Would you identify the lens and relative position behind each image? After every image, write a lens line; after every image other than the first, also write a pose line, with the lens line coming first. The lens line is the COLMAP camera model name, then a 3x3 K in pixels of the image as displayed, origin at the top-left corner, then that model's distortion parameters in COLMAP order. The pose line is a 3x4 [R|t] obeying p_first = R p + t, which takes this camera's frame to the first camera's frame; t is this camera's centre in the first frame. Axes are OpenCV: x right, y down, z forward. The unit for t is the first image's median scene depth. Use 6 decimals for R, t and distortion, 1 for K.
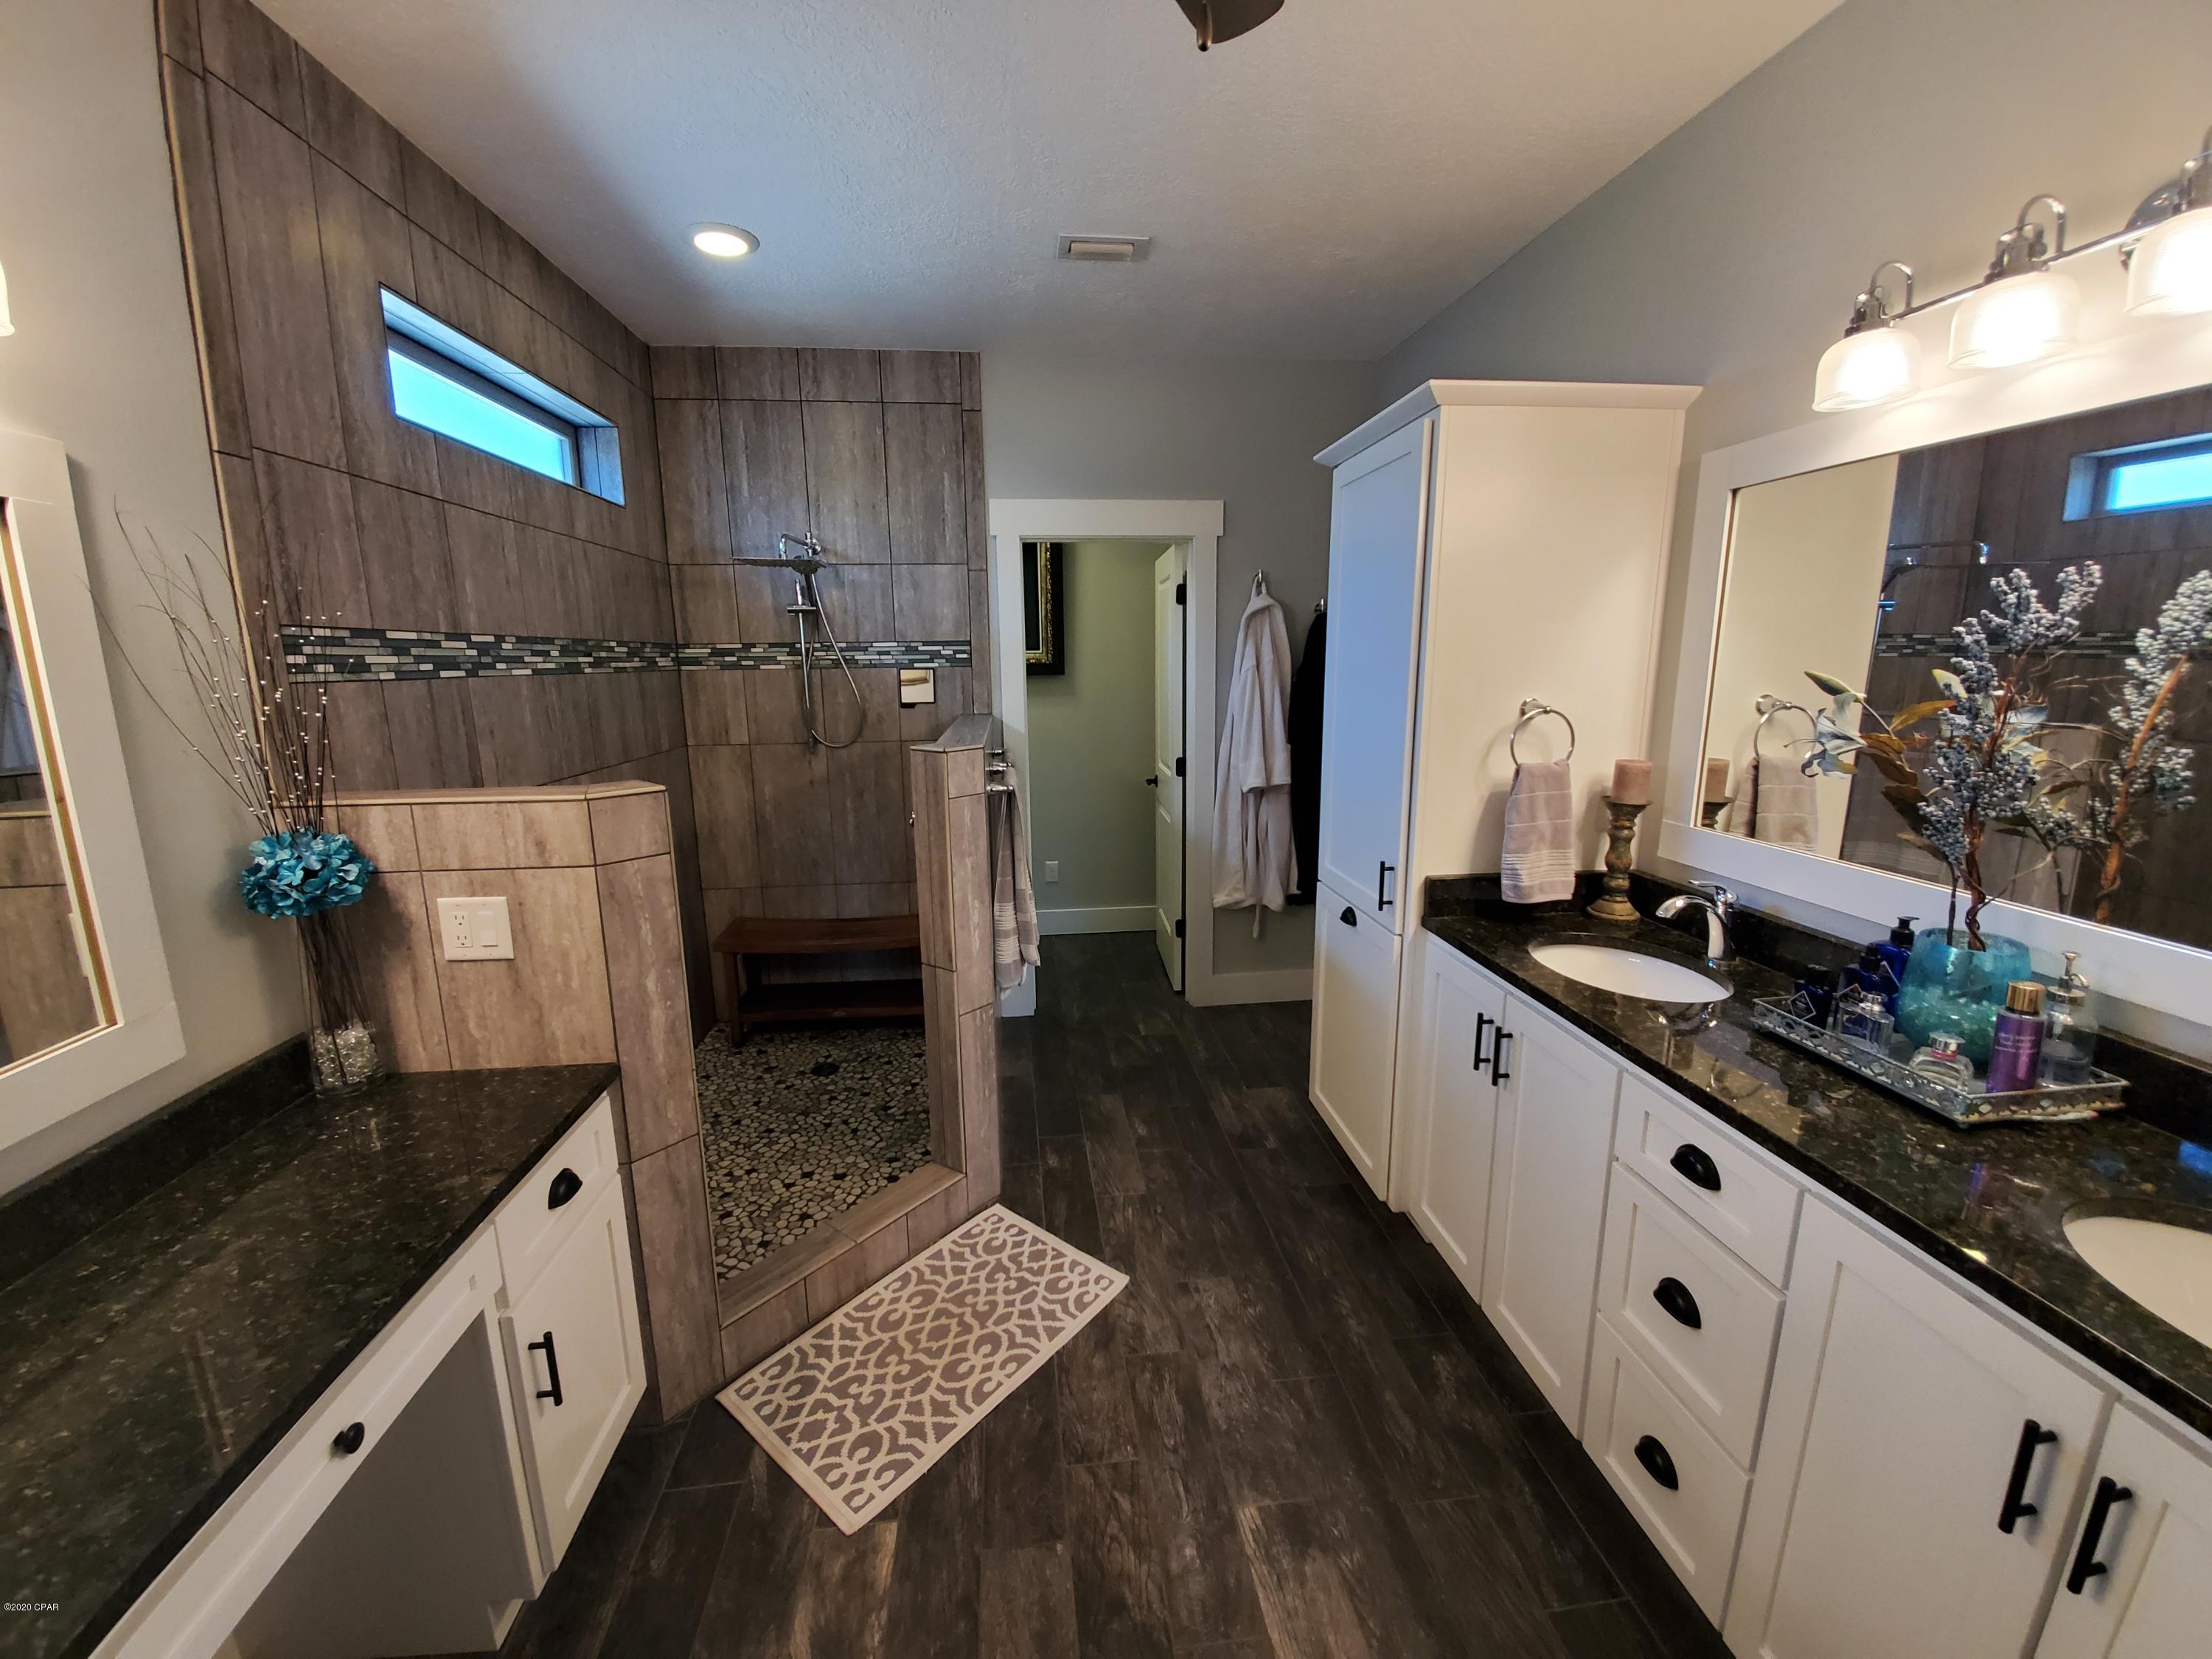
lens RADIAL K [[882.1, 0, 1096.7], [0, 882.1, 825.9], [0, 0, 1]] dist [0.015524, -0.015865]
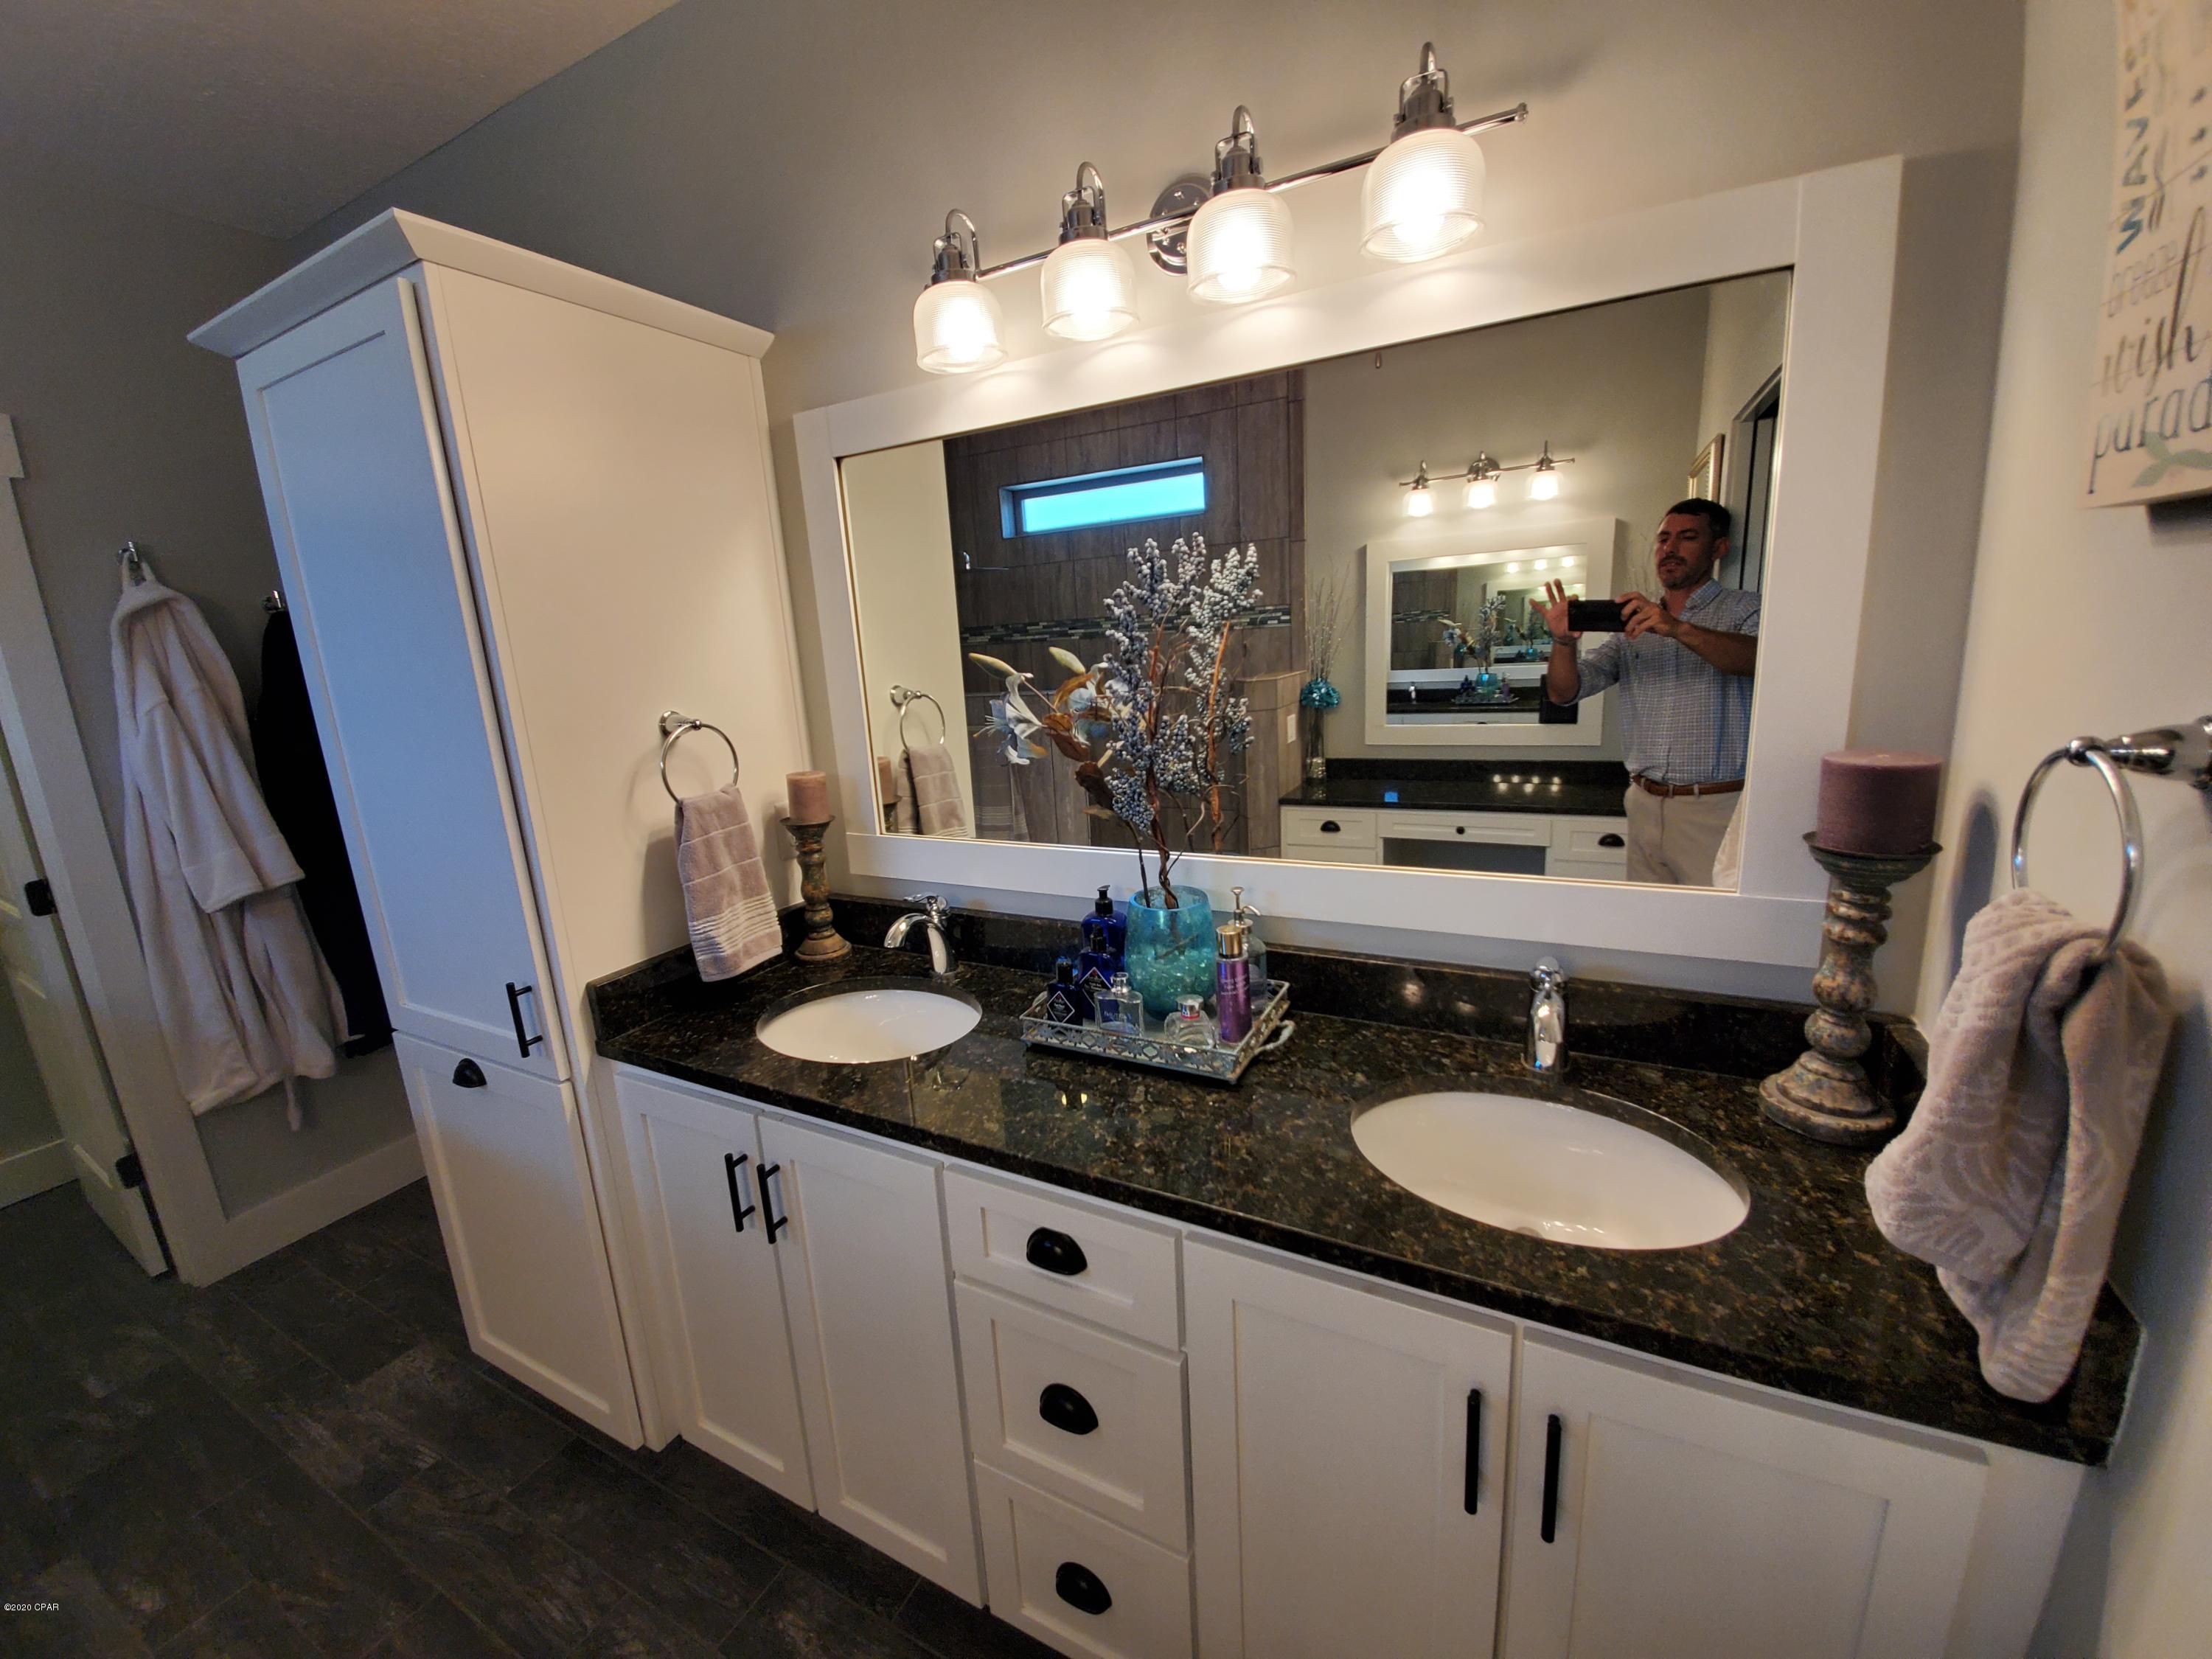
lens RADIAL K [[882.1, 0, 1096.7], [0, 882.1, 825.9], [0, 0, 1]] dist [0.015524, -0.015865]
pose [[0.564124, -0.198026, 0.801592, 0.079552], [0.208026, 0.973585, 0.094116, -0.048281], [-0.799055, 0.113659, 0.590417, 0.298278]]
